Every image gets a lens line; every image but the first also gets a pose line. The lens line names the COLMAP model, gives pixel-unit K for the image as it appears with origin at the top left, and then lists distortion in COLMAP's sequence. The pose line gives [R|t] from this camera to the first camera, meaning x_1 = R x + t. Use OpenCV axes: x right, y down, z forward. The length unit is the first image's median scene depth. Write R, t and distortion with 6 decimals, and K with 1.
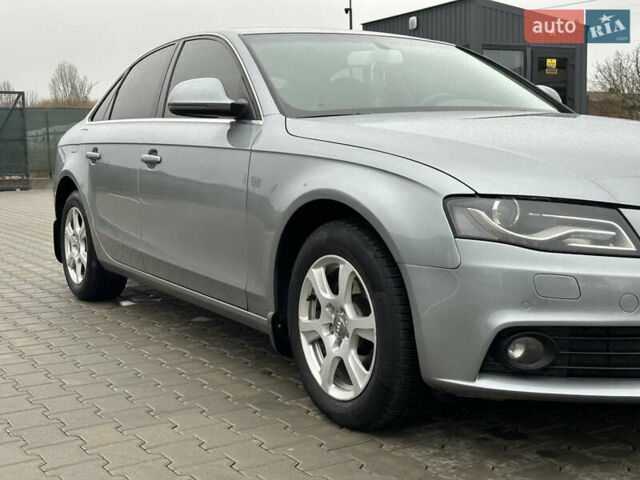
lens RADIAL K [[878.1, 0, 316.3], [0, 878.1, 242.6], [0, 0, 1]] dist [0.134875, 0.000000]
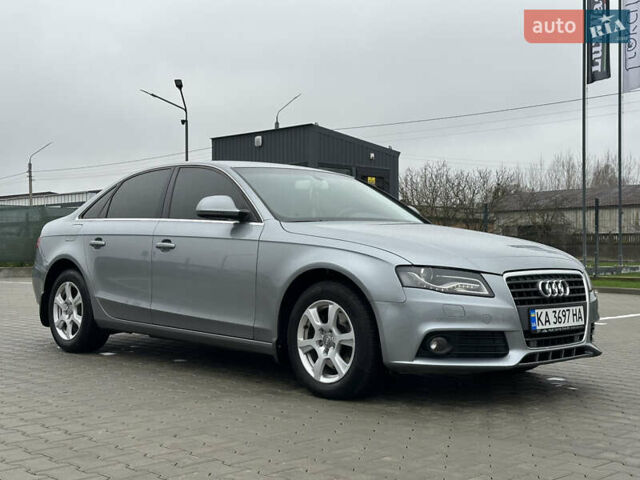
lens RADIAL K [[878.1, 0, 313.8], [0, 878.1, 236.4], [0, 0, 1]] dist [0.134875, 0.000000]
pose [[0.975369, 0.026371, 0.218998, -0.376570], [0.000120, 0.992764, -0.120078, 0.095072], [-0.220580, 0.117147, 0.968308, -0.694200]]
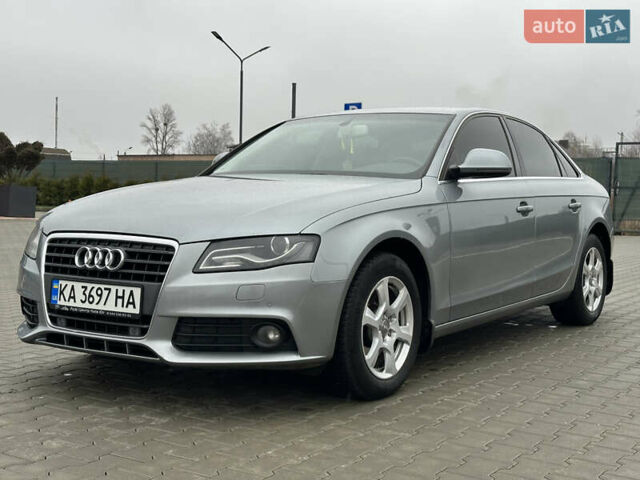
lens RADIAL K [[878.1, 0, 324.6], [0, 878.1, 238.9], [0, 0, 1]] dist [0.134875, 0.000000]
pose [[0.429110, 0.069651, -0.900563, 1.332918], [-0.127045, 0.991765, 0.016169, -0.062065], [0.894273, 0.107474, 0.434425, 0.338143]]
